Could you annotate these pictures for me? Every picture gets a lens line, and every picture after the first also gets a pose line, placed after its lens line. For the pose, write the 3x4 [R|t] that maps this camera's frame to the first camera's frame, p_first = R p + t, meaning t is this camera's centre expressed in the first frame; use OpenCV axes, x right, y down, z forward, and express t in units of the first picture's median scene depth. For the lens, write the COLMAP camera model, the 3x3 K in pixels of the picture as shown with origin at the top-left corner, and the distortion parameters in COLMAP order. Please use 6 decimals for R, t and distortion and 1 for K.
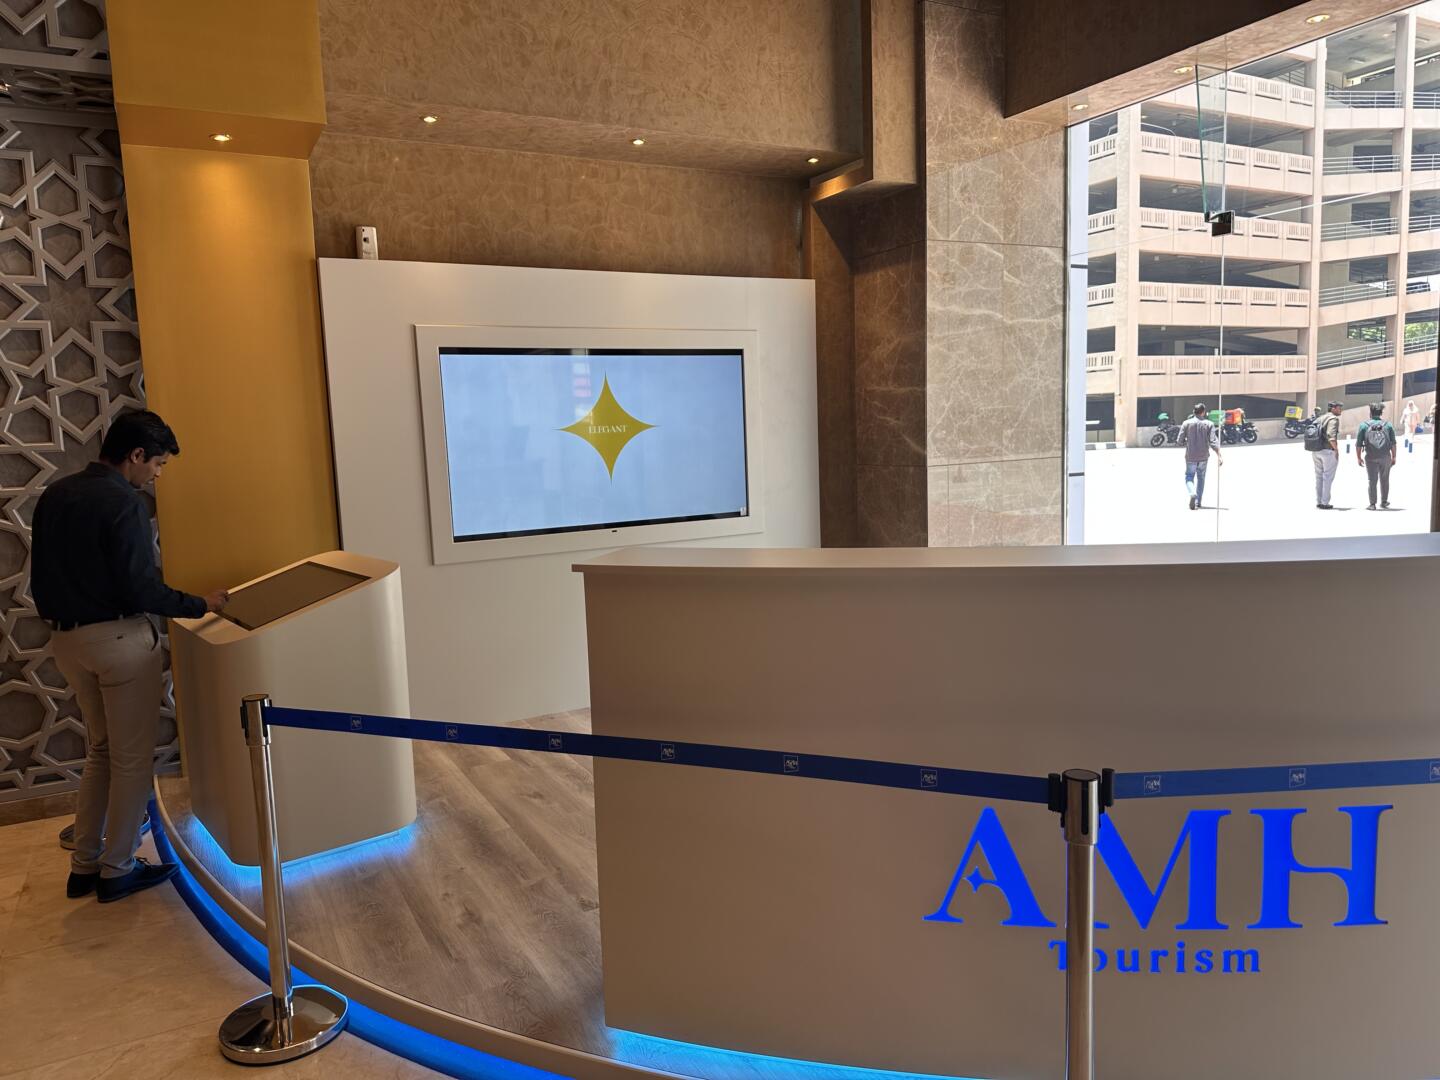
lens RADIAL K [[1002.3, 0, 732.1], [0, 1002.3, 538.4], [0, 0, 1]] dist [0.049624, -0.052916]
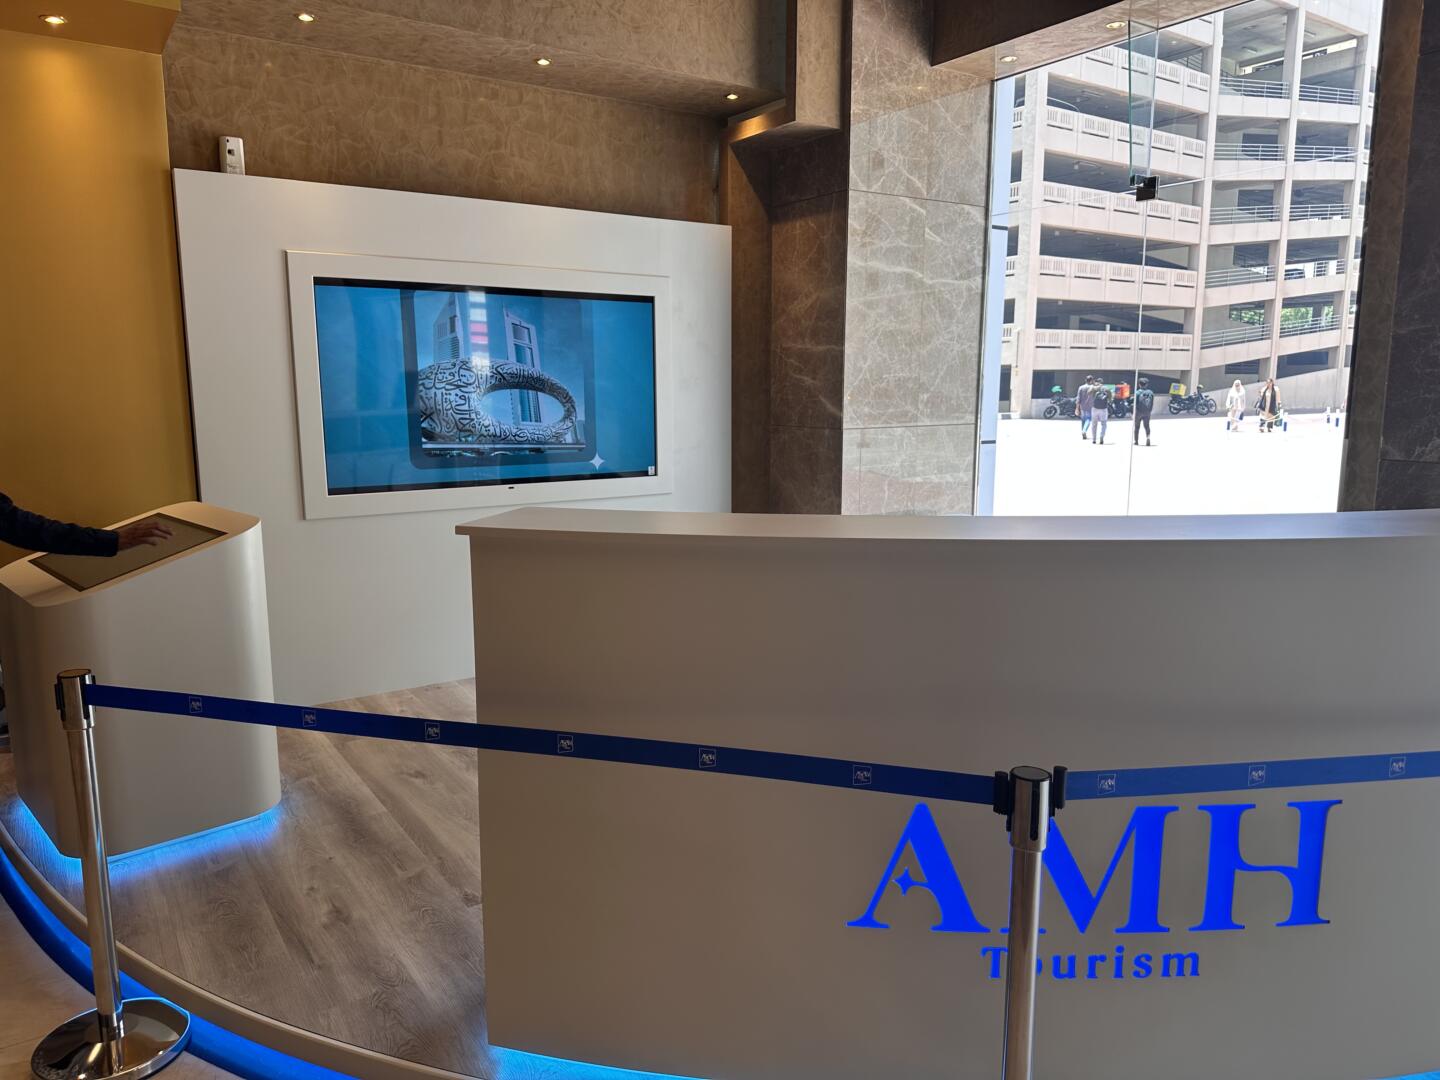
lens RADIAL K [[1002.3, 0, 732.1], [0, 1002.3, 538.4], [0, 0, 1]] dist [0.049624, -0.052916]
pose [[0.994983, 0.020386, 0.097942, -0.003809], [-0.024234, 0.998974, 0.038259, -0.000786], [-0.097062, -0.040441, 0.994456, 0.053613]]
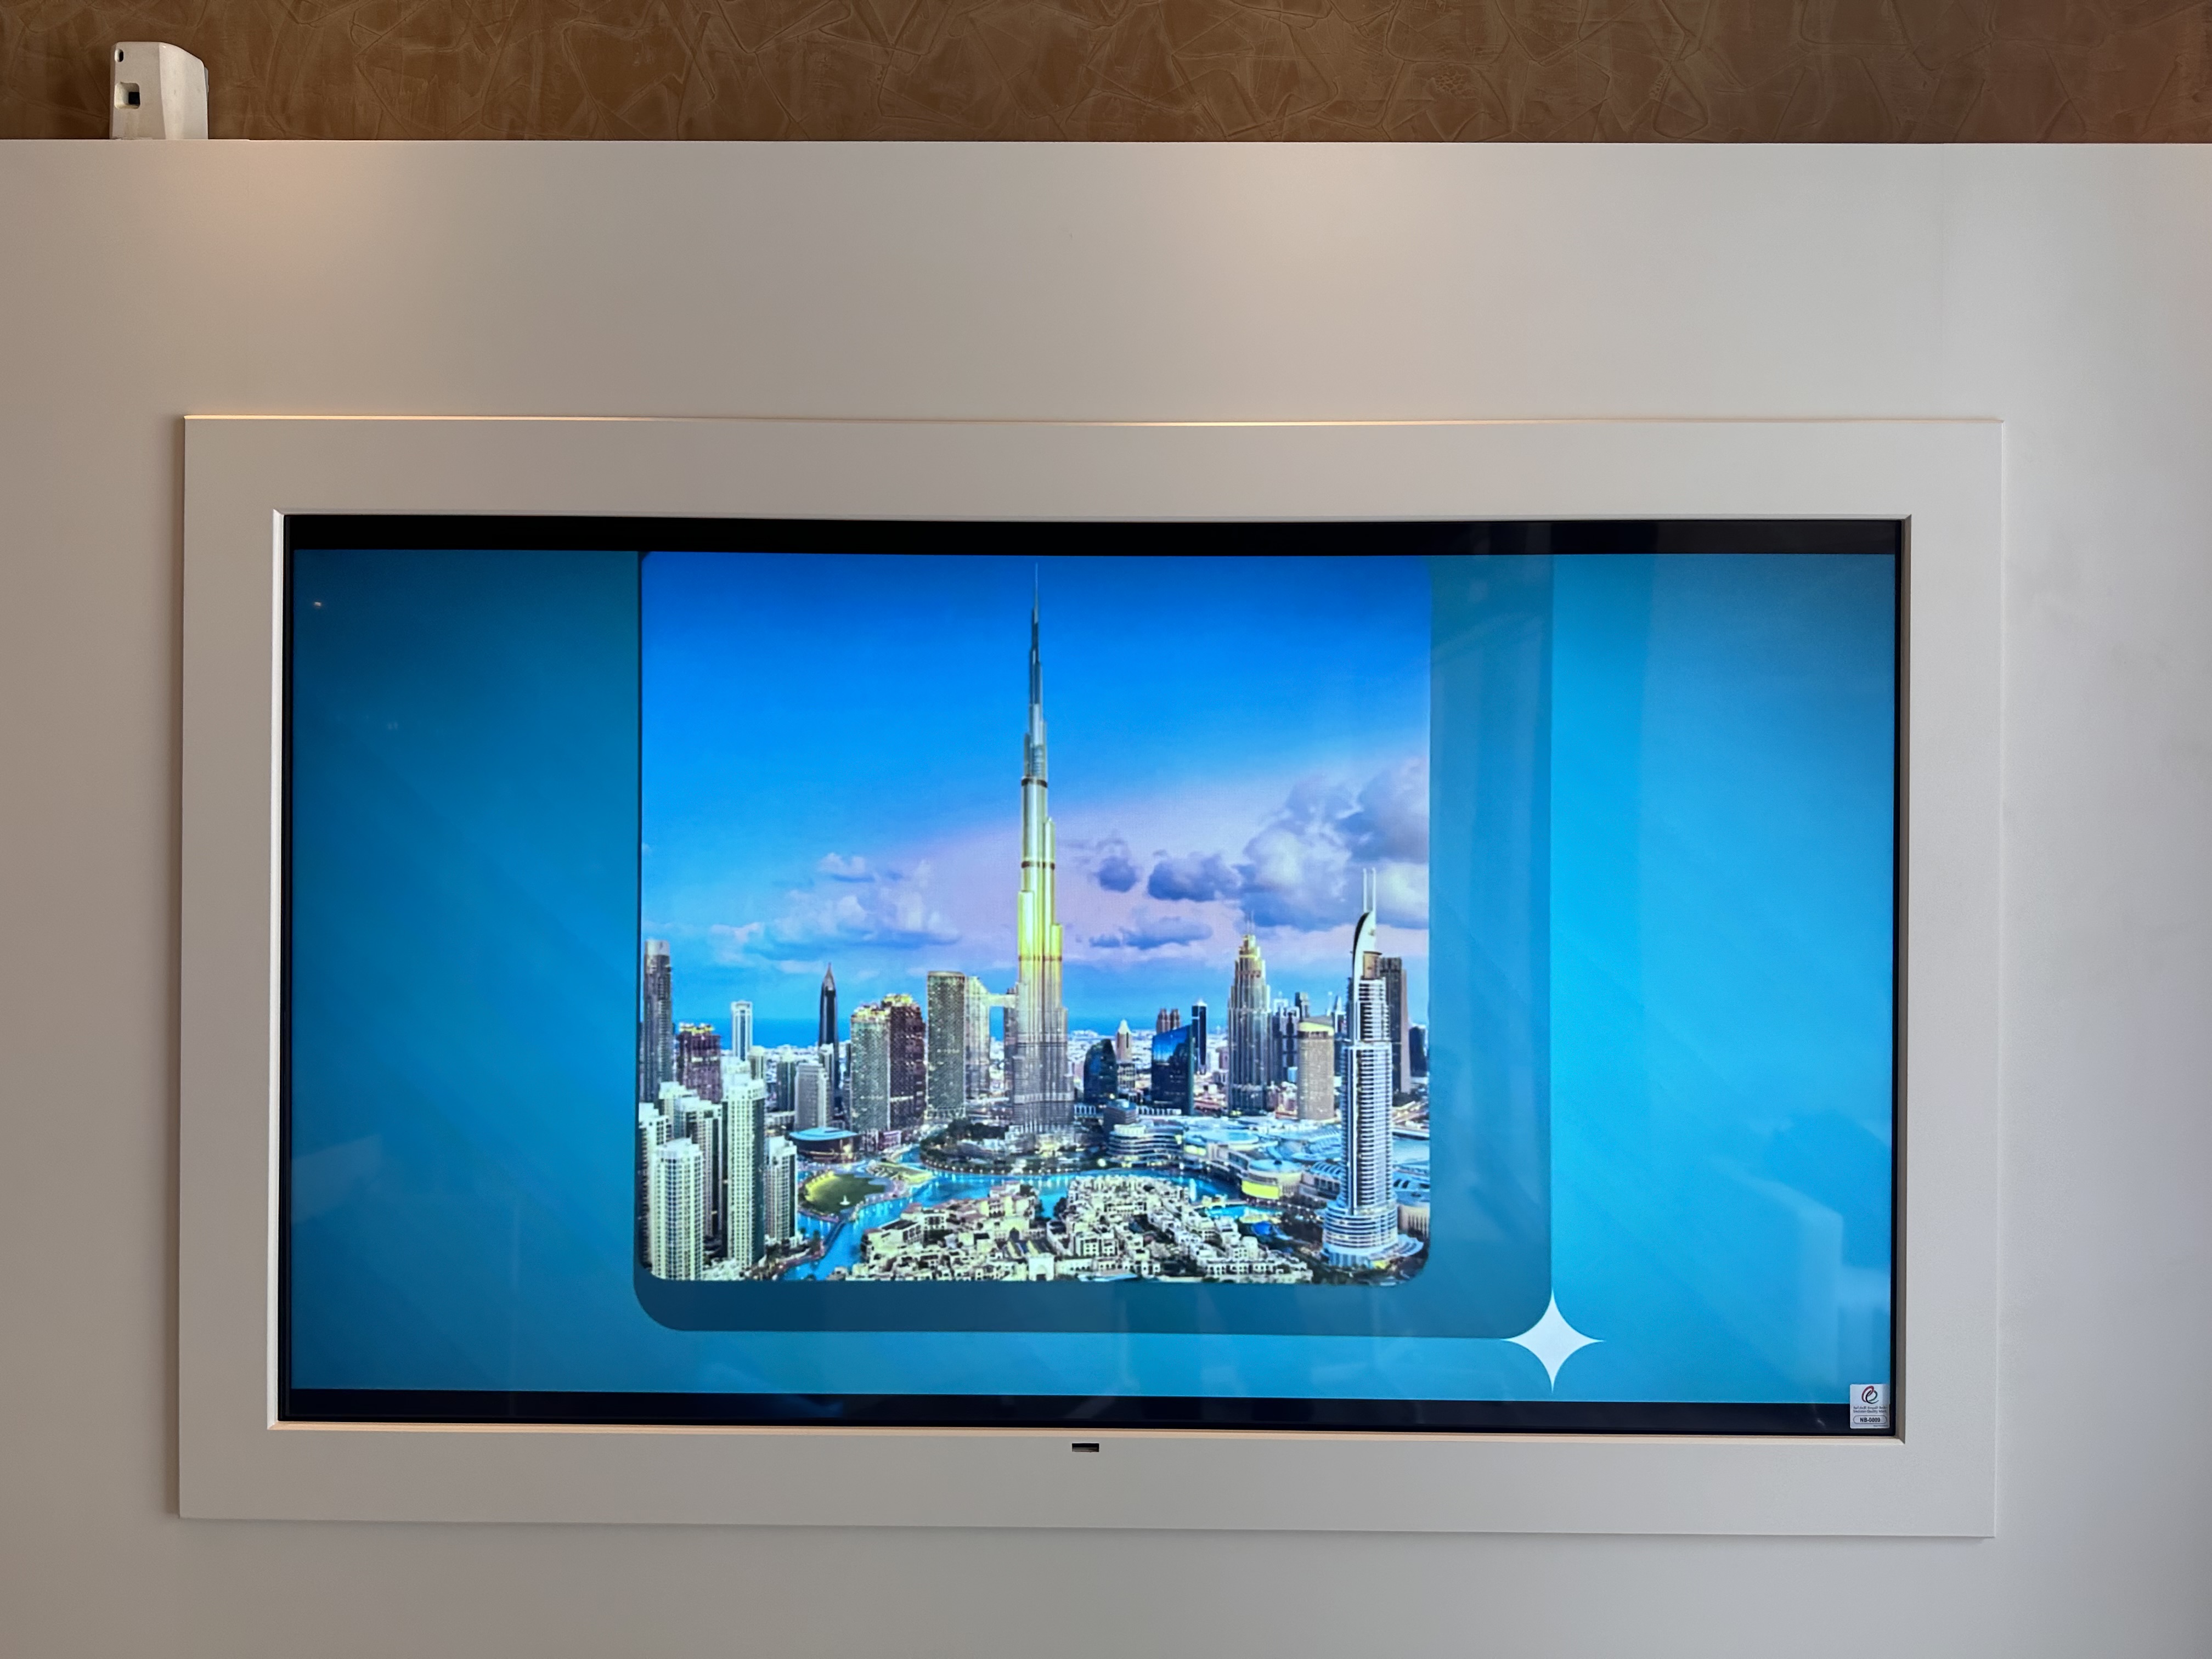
lens RADIAL K [[1510.8, 0, 1106.0], [0, 1510.8, 829.5], [0, 0, 1]] dist [0.027508, -0.029965]
pose [[0.868240, 0.047265, -0.493887, 0.025616], [-0.098150, 0.992142, -0.077597, -0.107854], [0.486338, 0.115848, 0.866057, 0.762554]]
